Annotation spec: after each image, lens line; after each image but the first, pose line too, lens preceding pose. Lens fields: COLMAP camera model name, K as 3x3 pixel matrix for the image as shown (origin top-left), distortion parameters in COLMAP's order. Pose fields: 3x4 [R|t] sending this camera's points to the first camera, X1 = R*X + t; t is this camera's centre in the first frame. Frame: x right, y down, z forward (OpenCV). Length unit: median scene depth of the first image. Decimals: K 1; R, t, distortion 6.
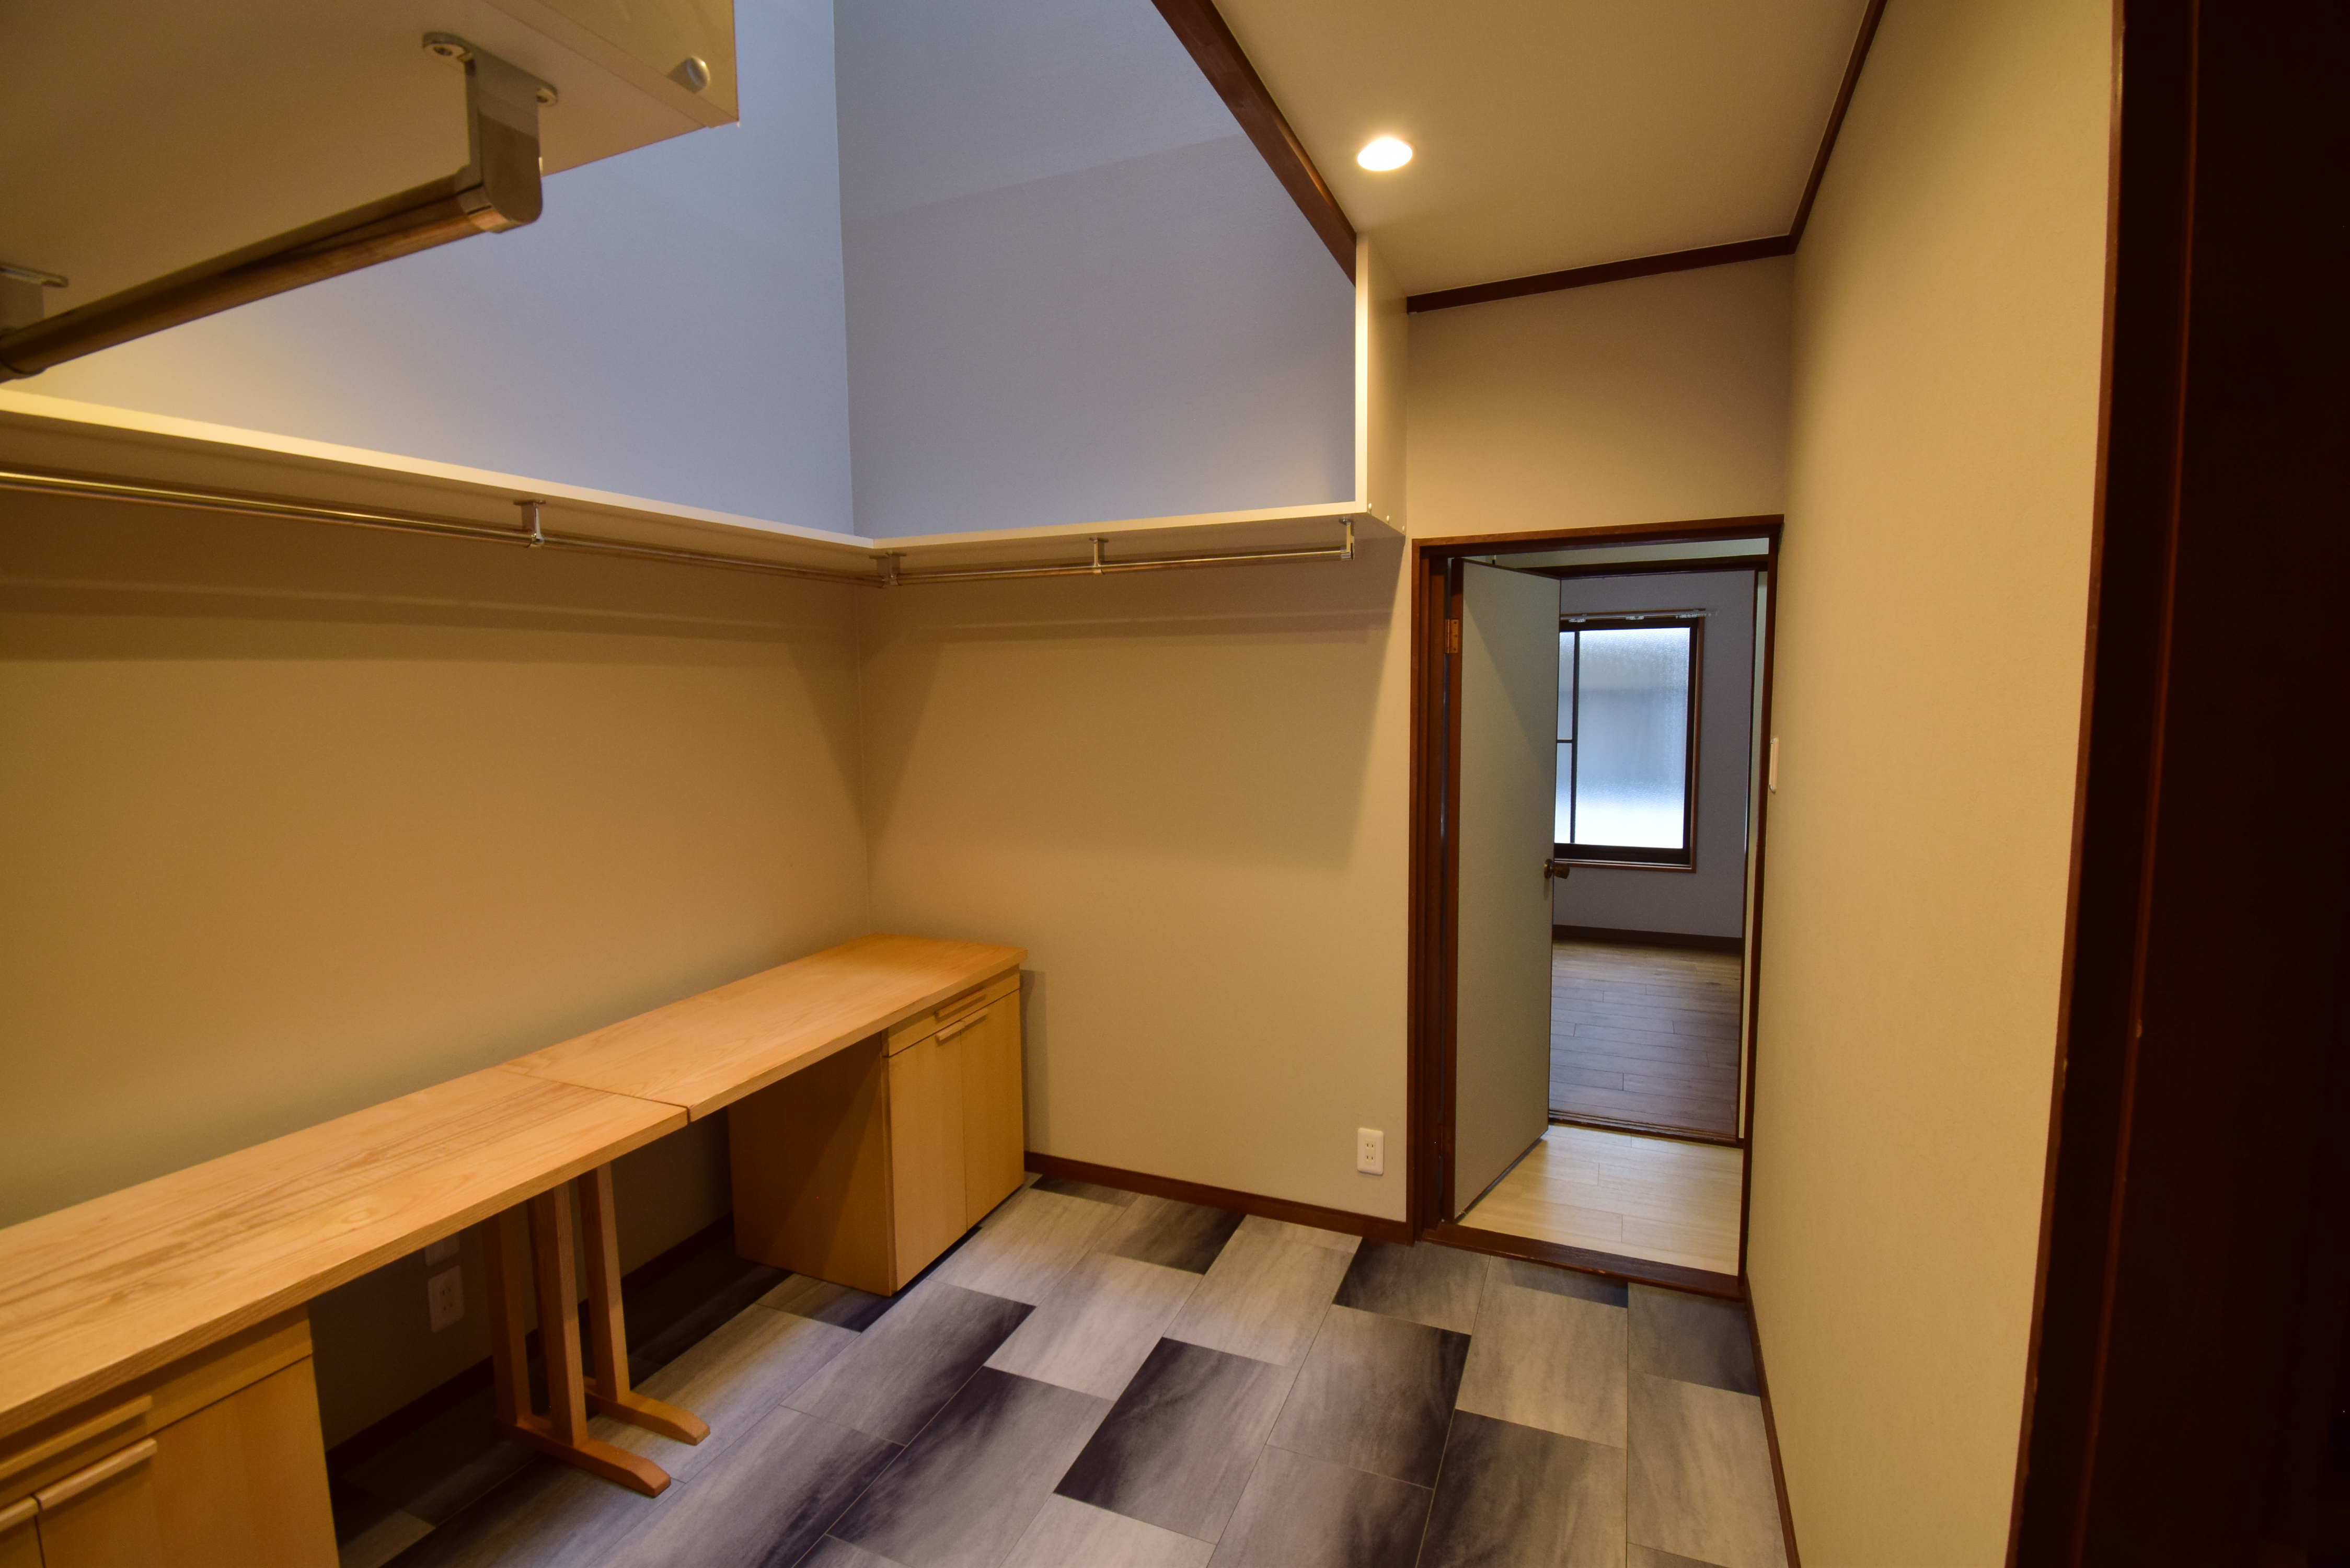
lens RADIAL K [[1037.9, 0, 1188.8], [0, 1037.9, 776.4], [0, 0, 1]] dist [0.009622, -0.023509]
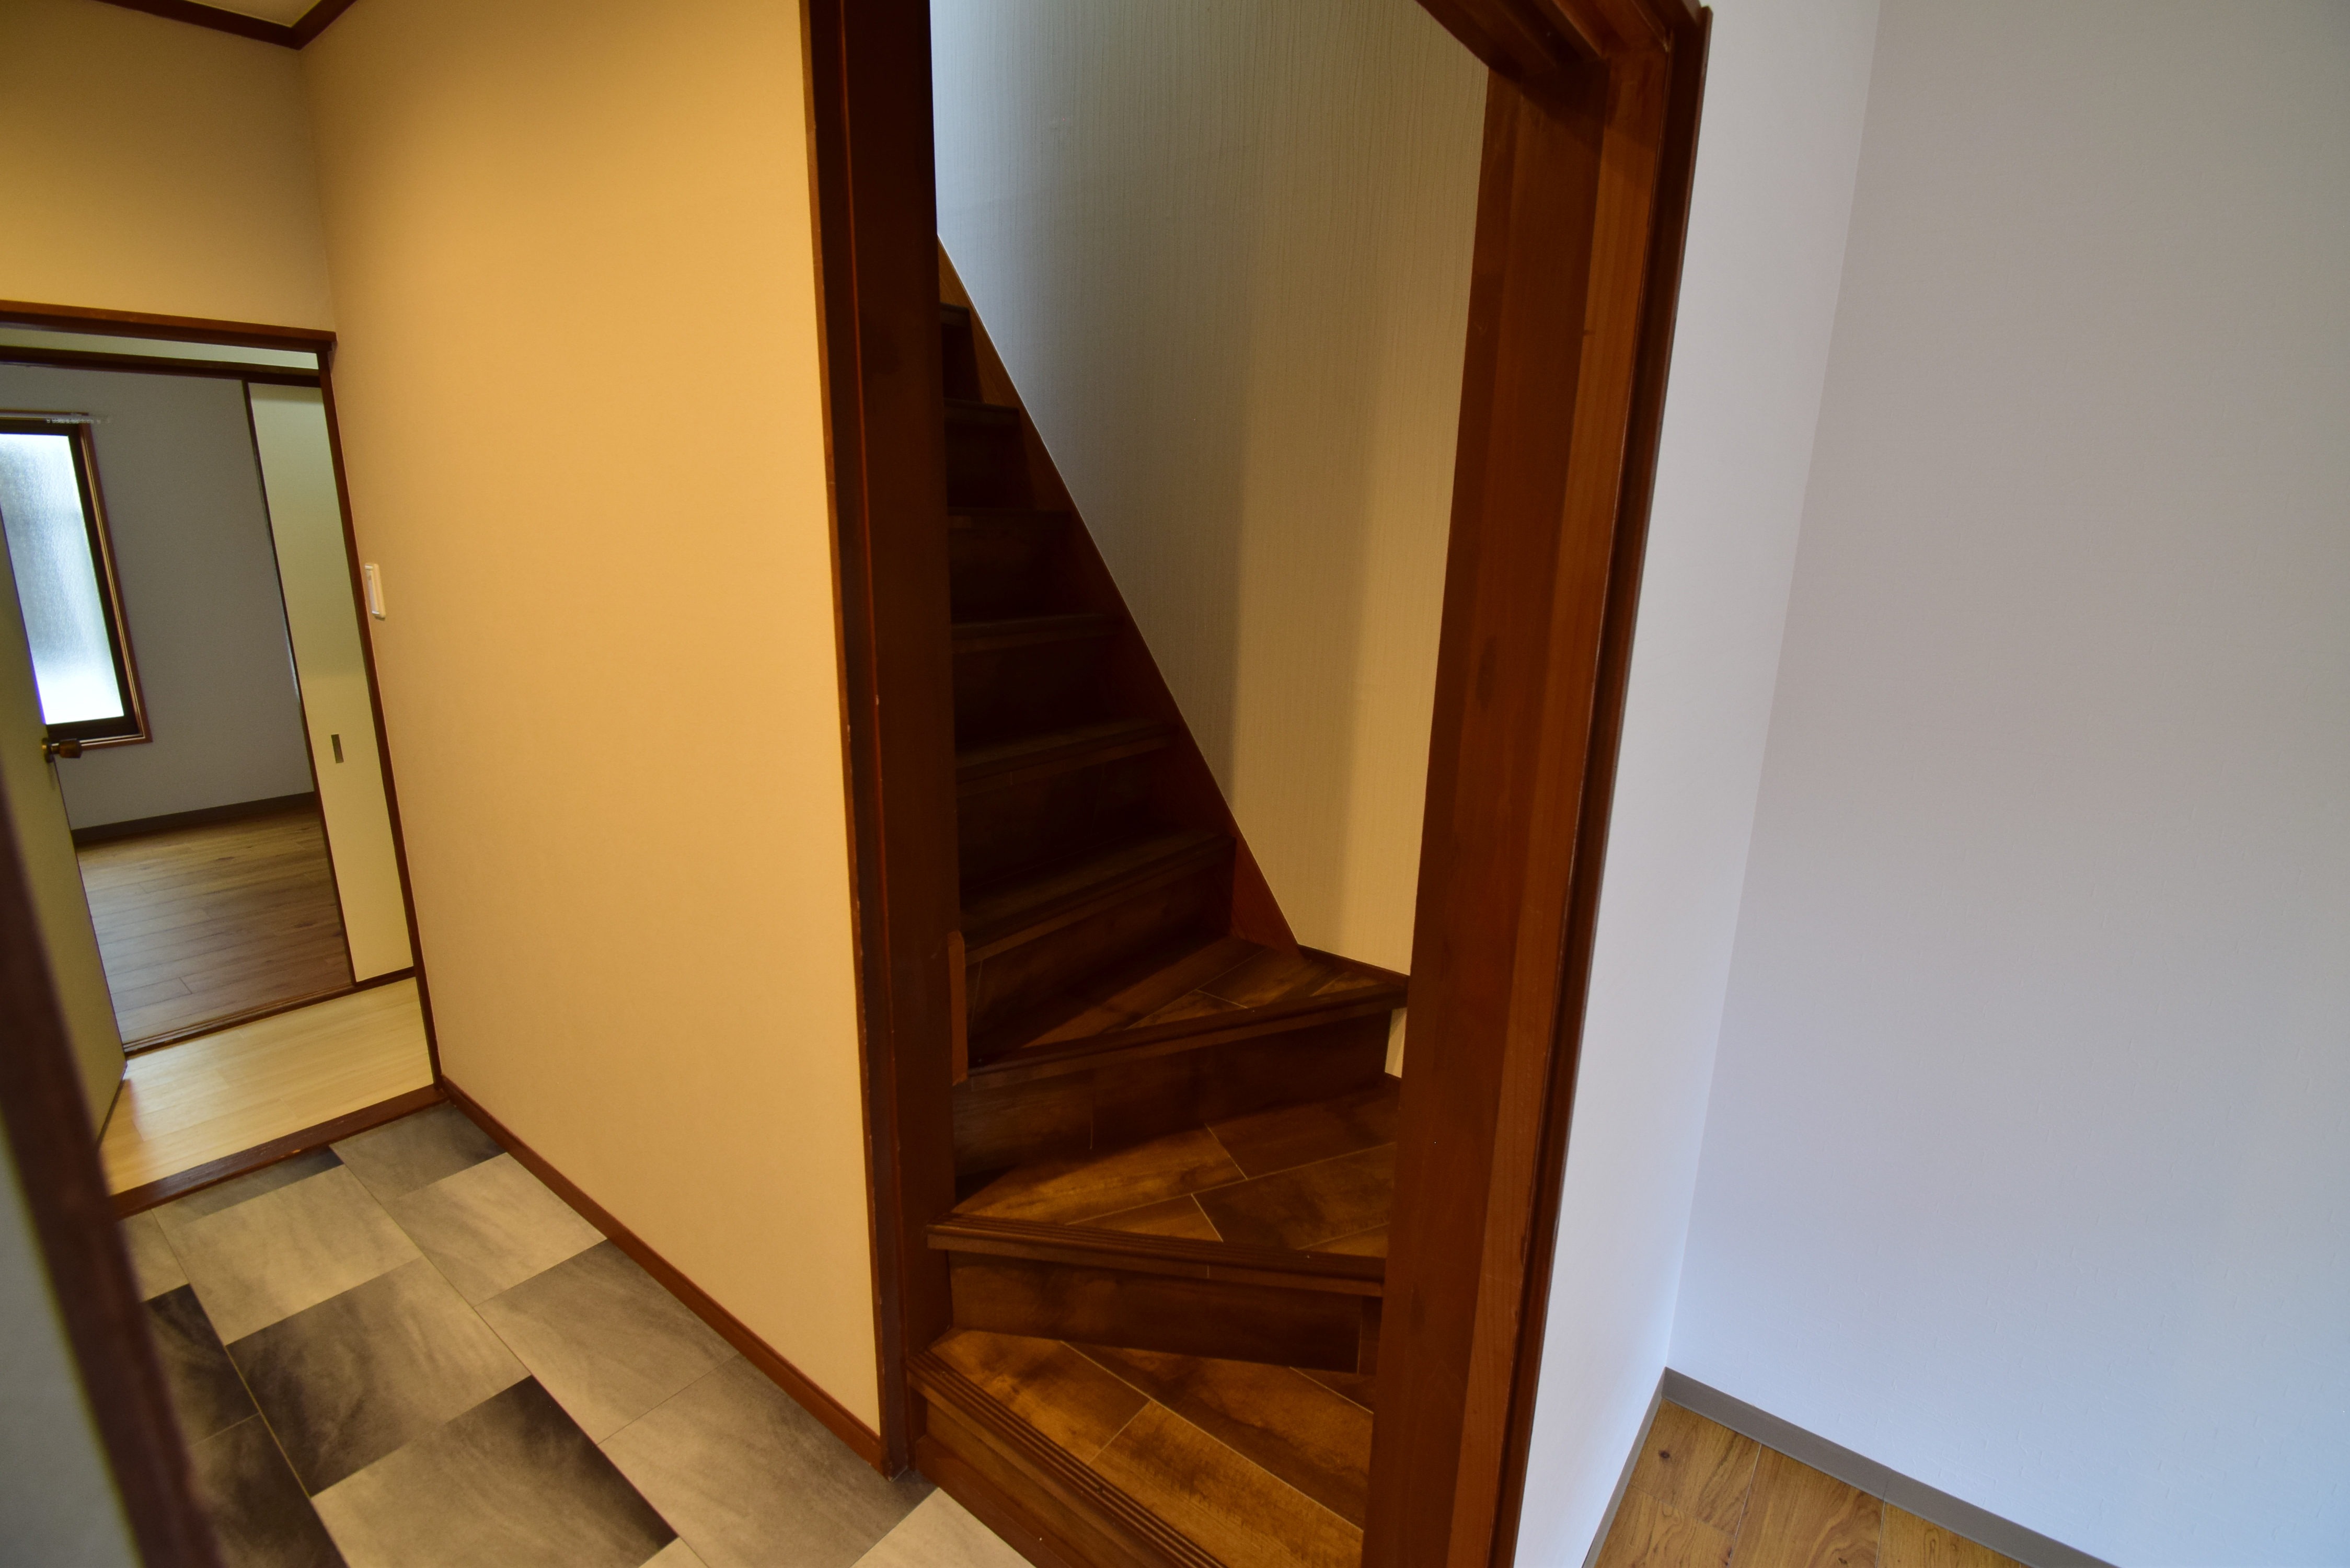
lens RADIAL K [[1037.9, 0, 1188.8], [0, 1037.9, 776.4], [0, 0, 1]] dist [0.009622, -0.023509]
pose [[0.245169, -0.215574, 0.945209, -0.261443], [0.061306, 0.976461, 0.206800, 0.005667], [-0.967540, 0.007246, 0.252614, -0.019941]]
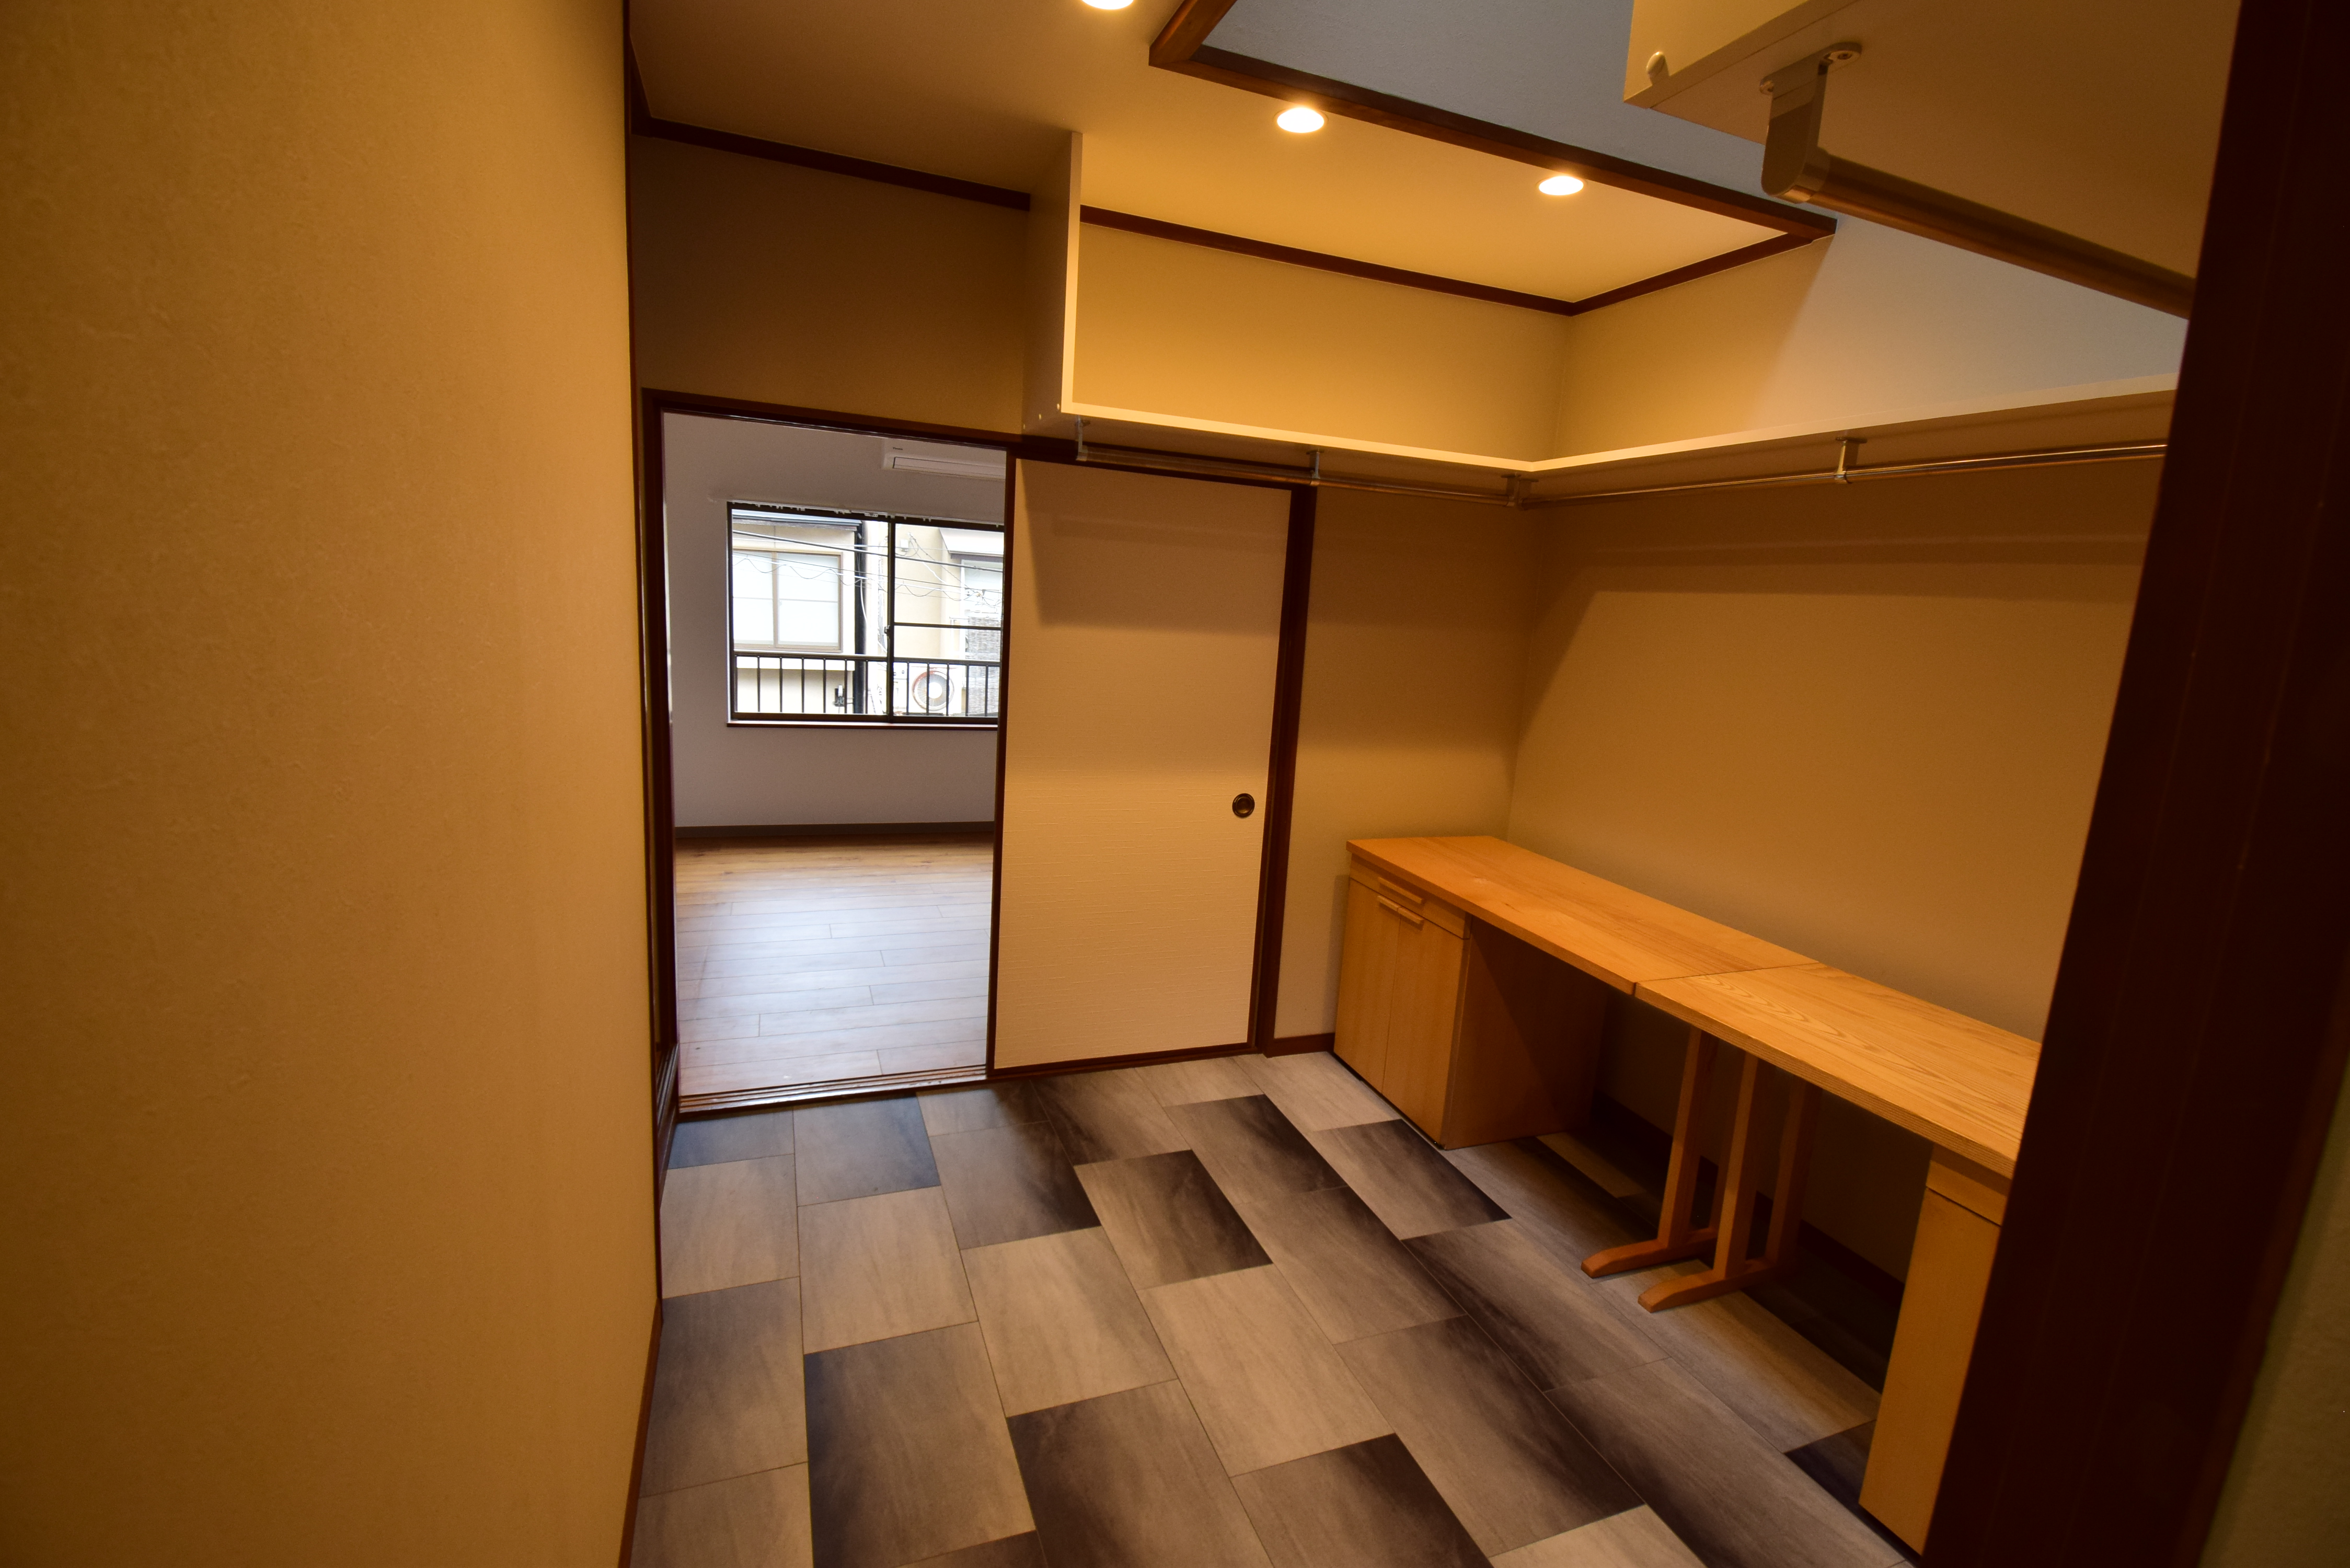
lens RADIAL K [[1037.9, 0, 1188.8], [0, 1037.9, 776.4], [0, 0, 1]] dist [0.009622, -0.023509]
pose [[-0.721240, 0.085156, -0.687431, 0.567758], [-0.115622, 0.963691, 0.240687, -0.102477], [0.682967, 0.253076, -0.685207, 1.255866]]
